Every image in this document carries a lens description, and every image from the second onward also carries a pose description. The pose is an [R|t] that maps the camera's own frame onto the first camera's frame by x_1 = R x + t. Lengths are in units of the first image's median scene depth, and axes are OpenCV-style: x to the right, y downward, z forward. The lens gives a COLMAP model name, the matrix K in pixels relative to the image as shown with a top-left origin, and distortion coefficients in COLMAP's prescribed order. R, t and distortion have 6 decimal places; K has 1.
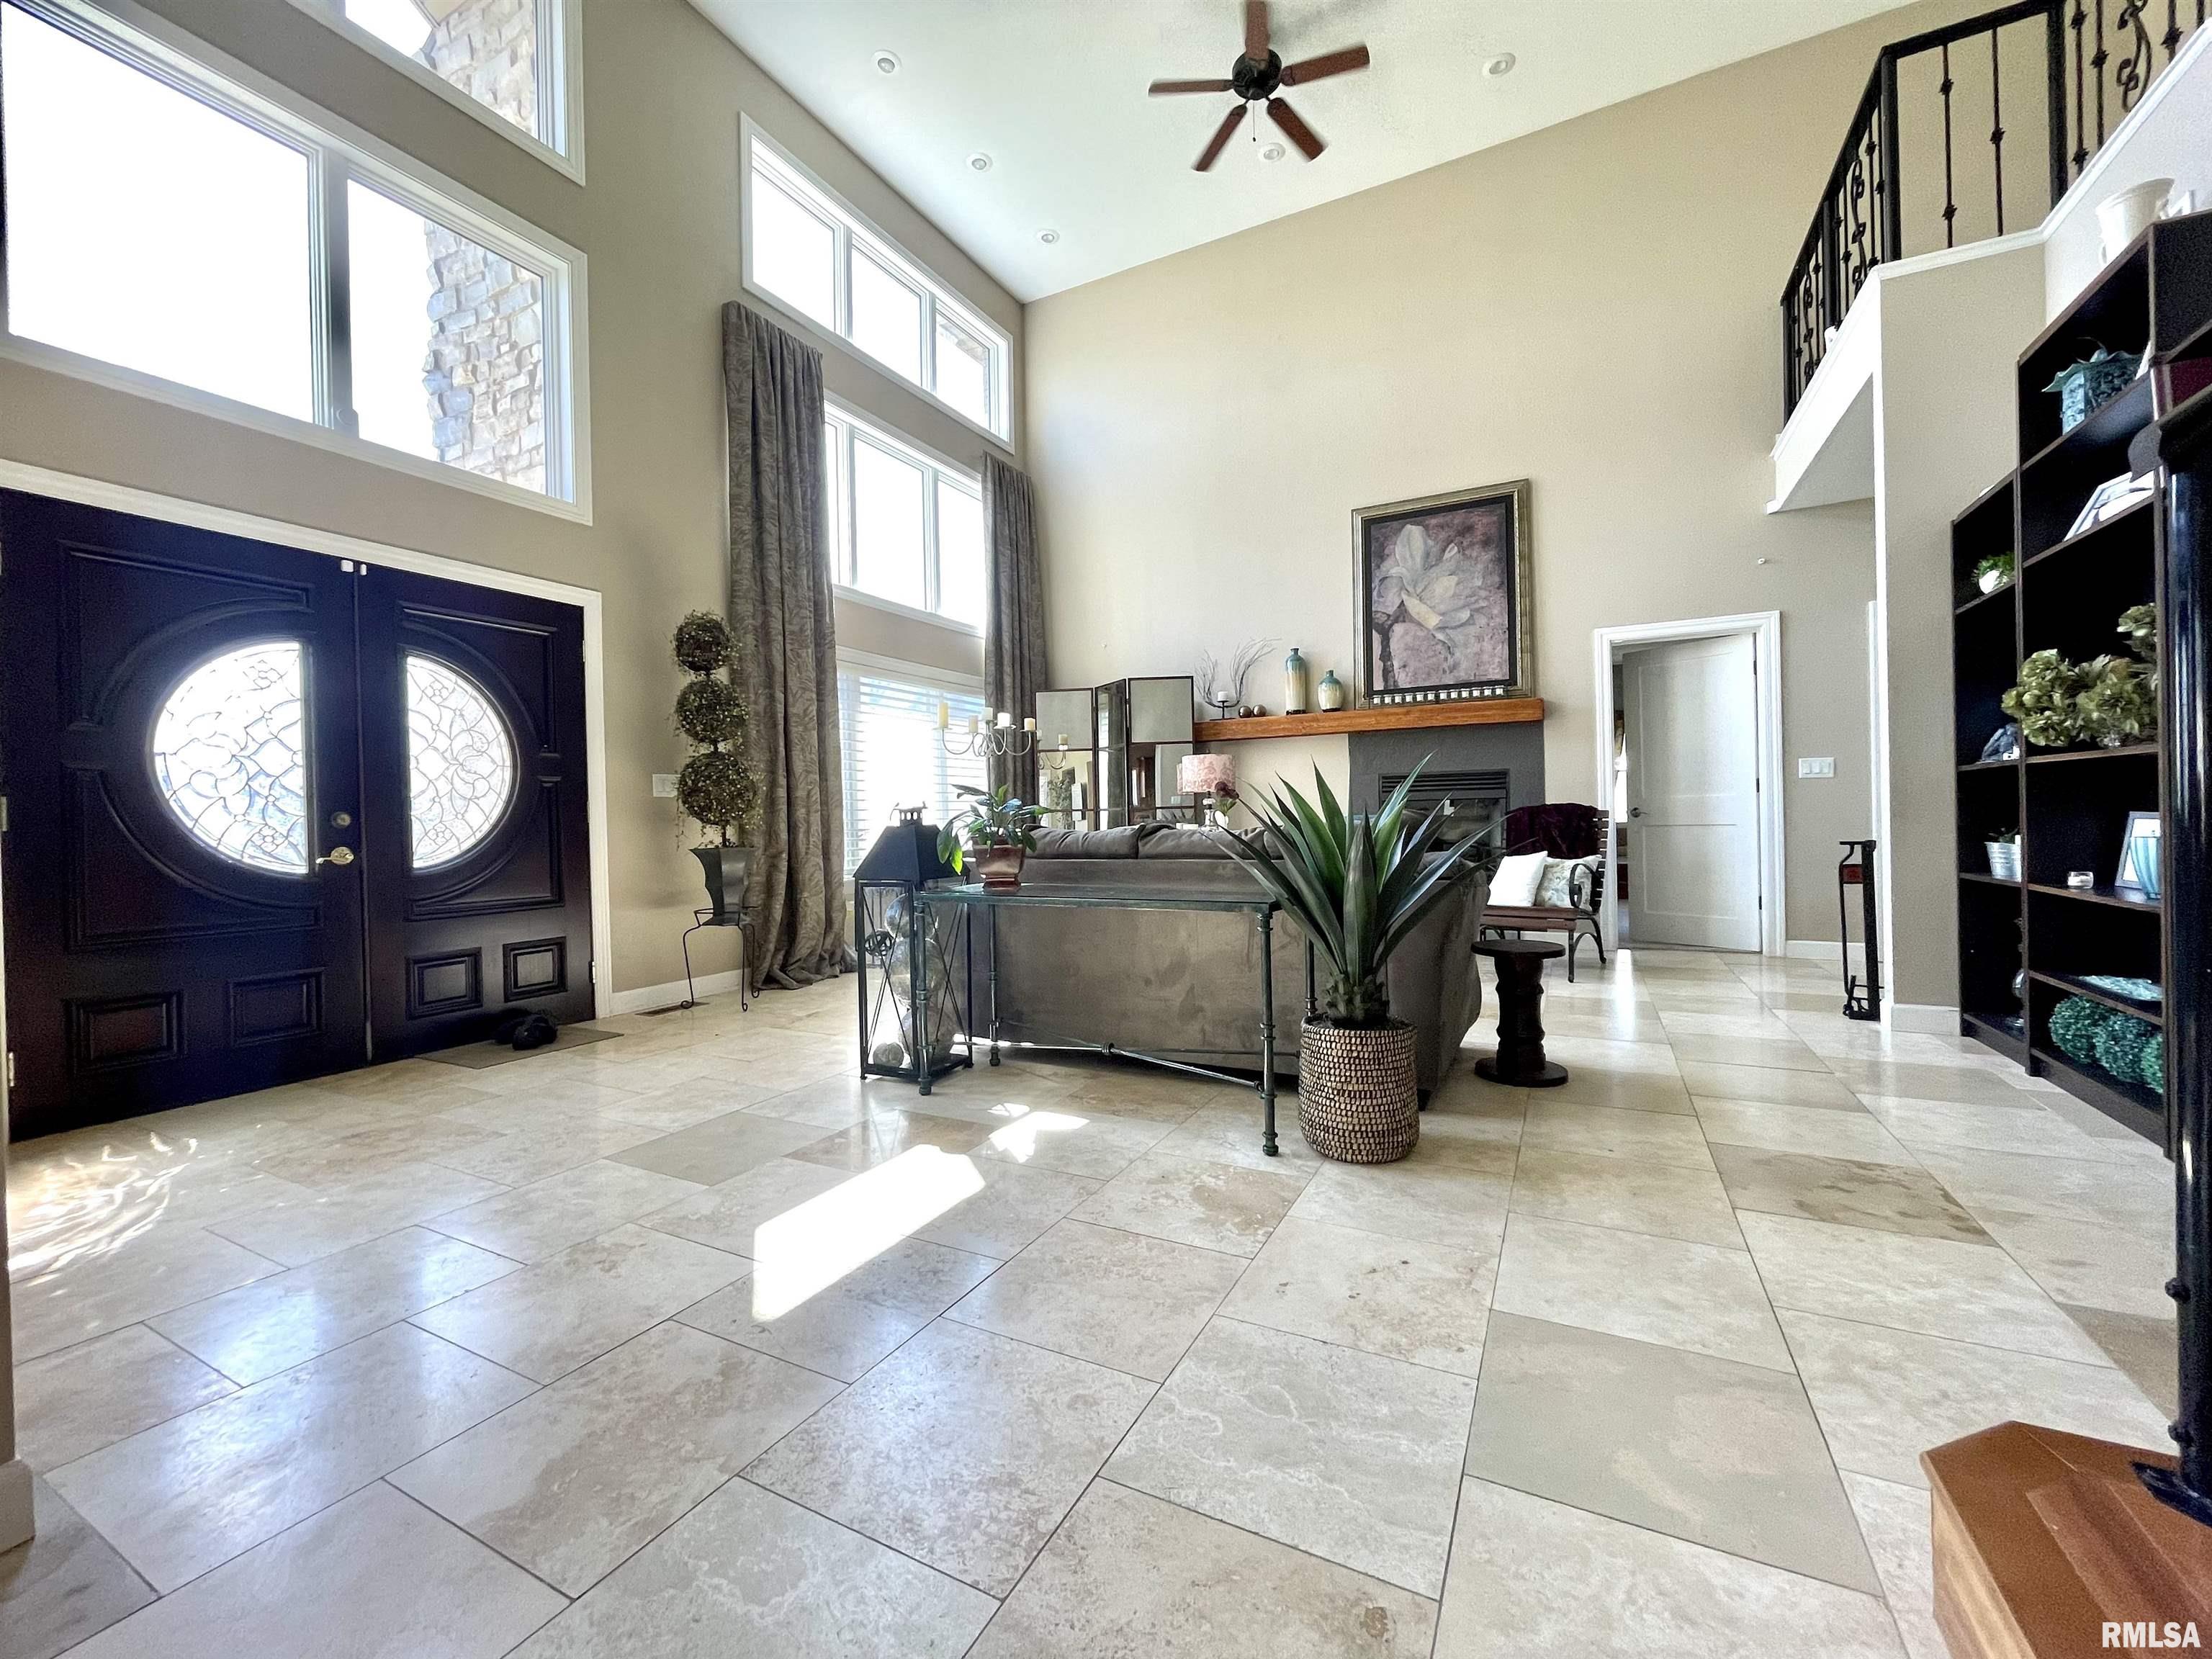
lens RADIAL K [[897.5, 0, 1106.3], [0, 897.5, 831.1], [0, 0, 1]] dist [-0.006851, 0.001516]
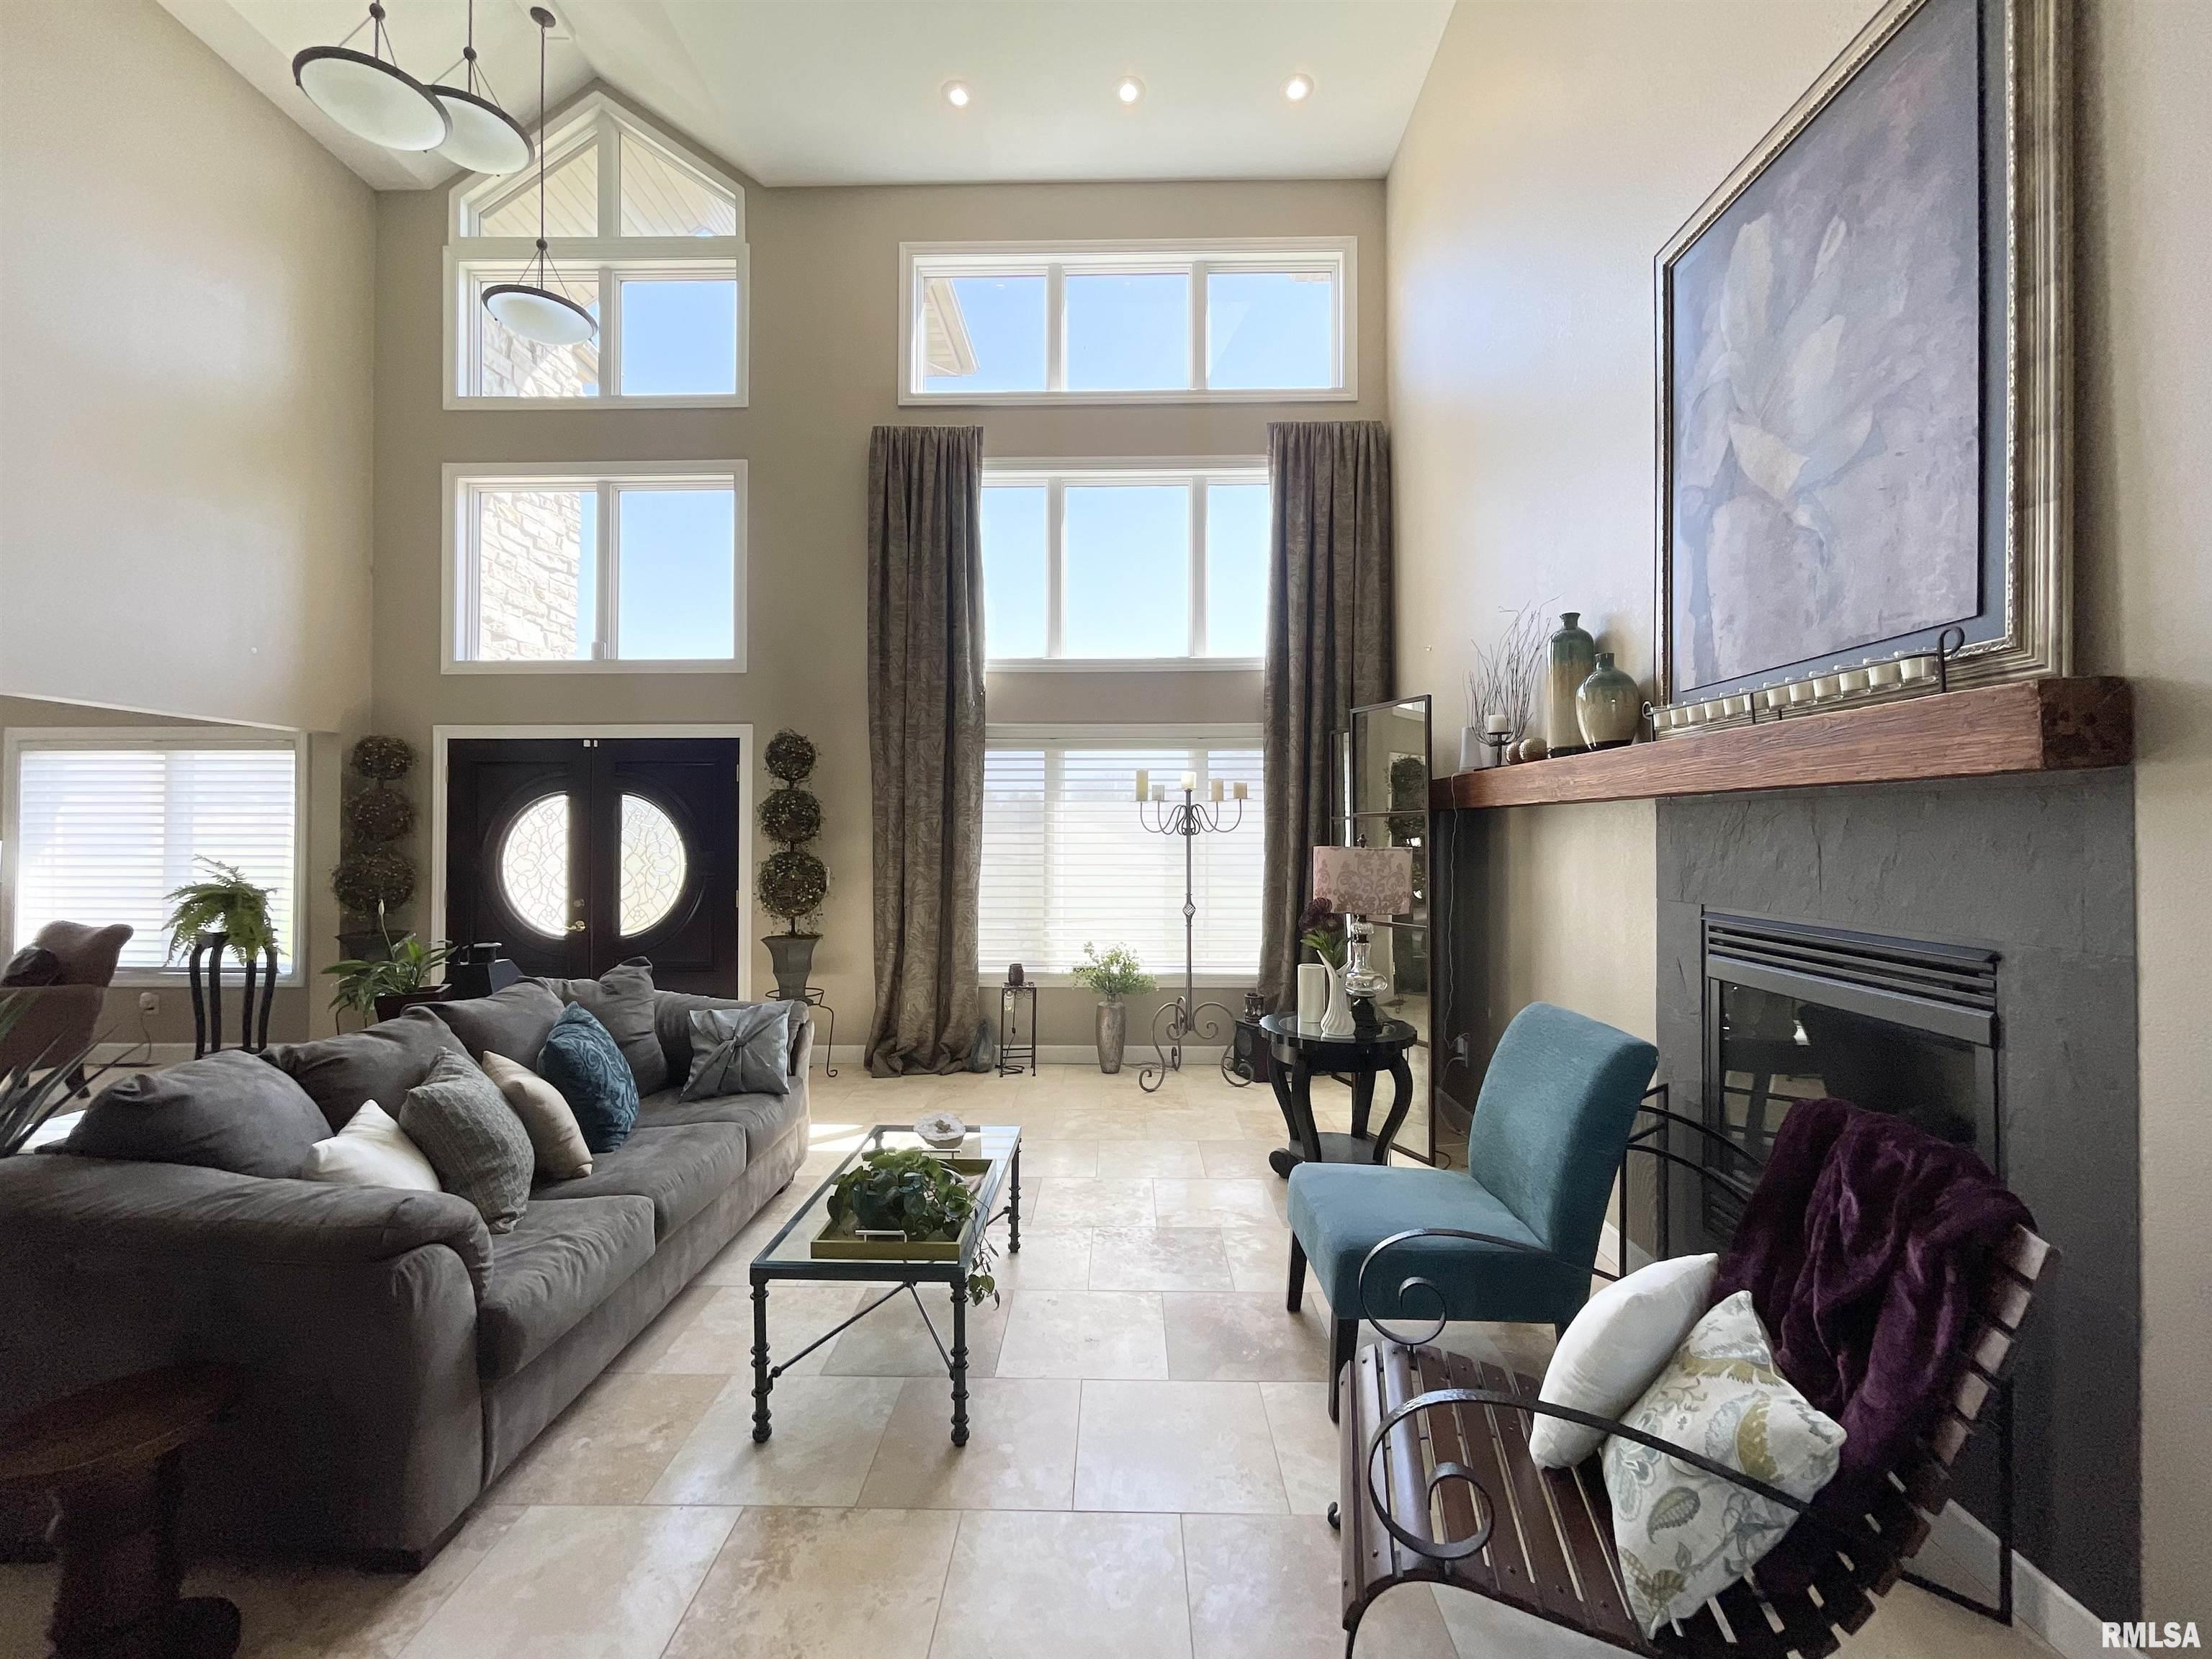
lens RADIAL K [[897.5, 0, 1101.0], [0, 897.5, 841.0], [0, 0, 1]] dist [-0.006851, 0.001516]
pose [[0.444445, 0.027769, -0.895376, 0.563291], [-0.022354, 0.999552, 0.019904, -0.098169], [0.895527, 0.011169, 0.444866, 0.626841]]
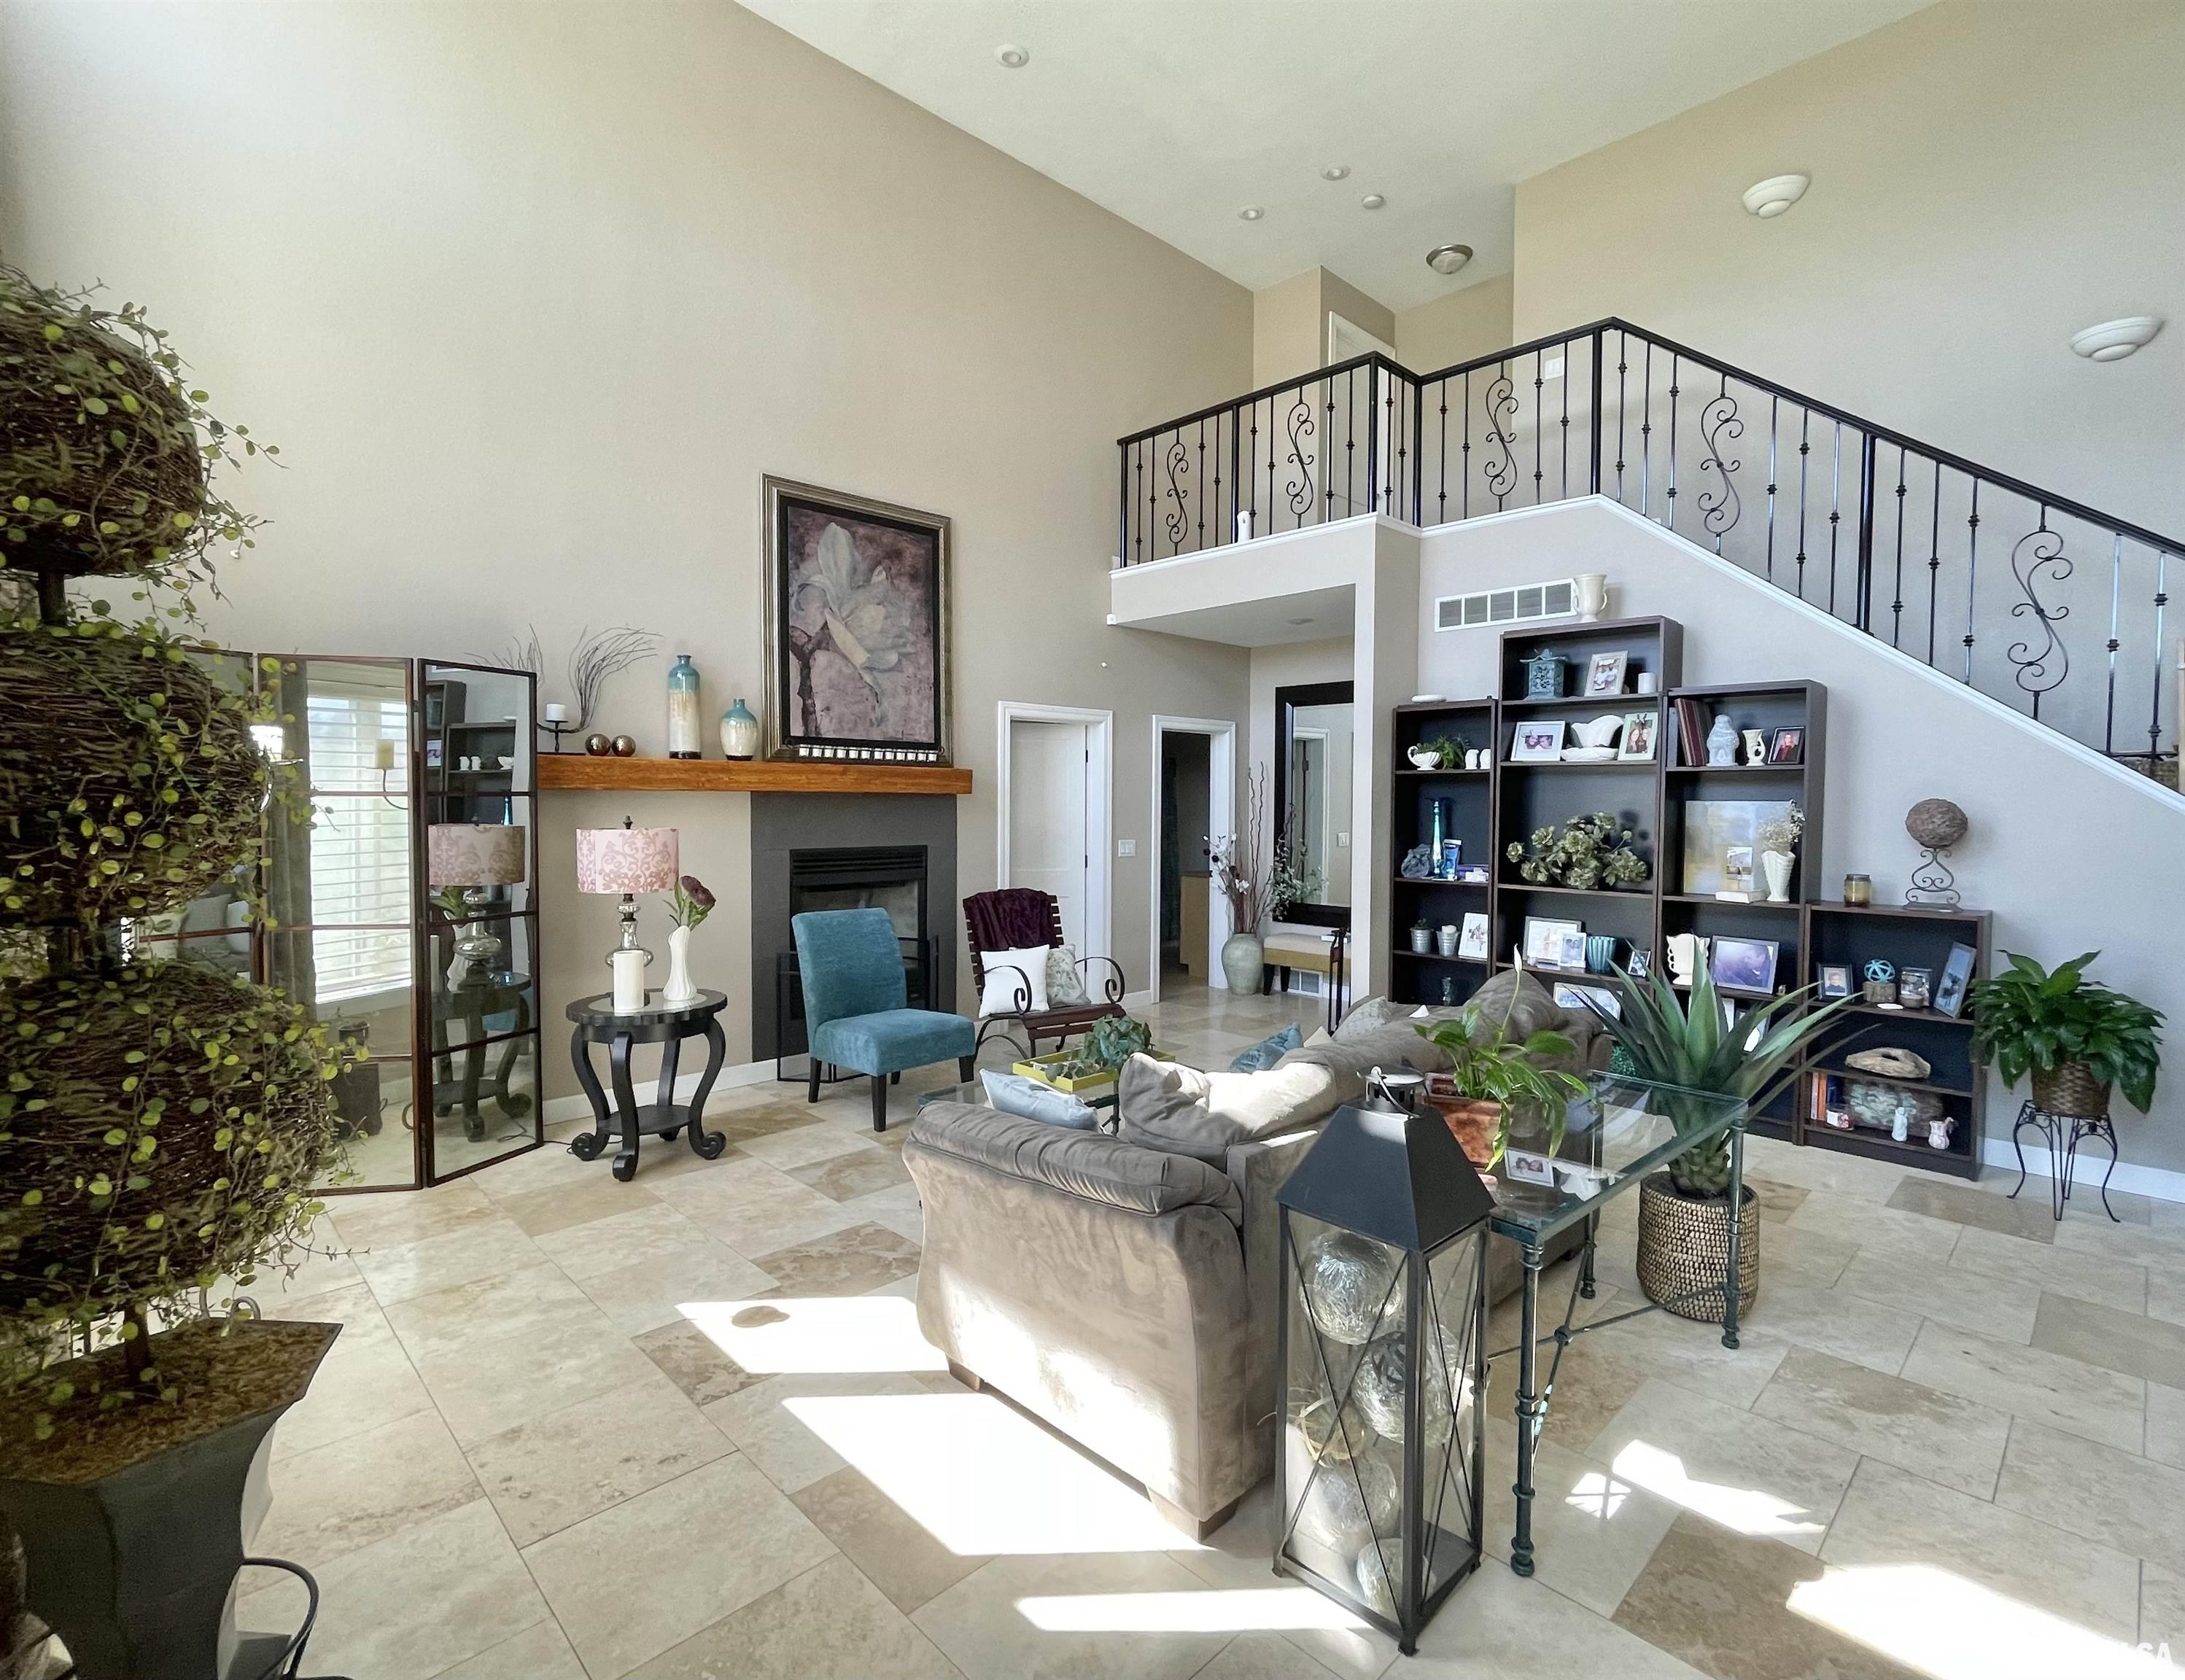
lens RADIAL K [[1035.6, 0, 1114.0], [0, 1035.6, 837.6], [0, 0, 1]] dist [-0.009292, 0.000464]
pose [[0.301859, -0.009216, 0.953308, -0.438850], [0.001851, 0.999957, 0.009081, -0.085403], [-0.953351, -0.000977, 0.301863, 0.521971]]
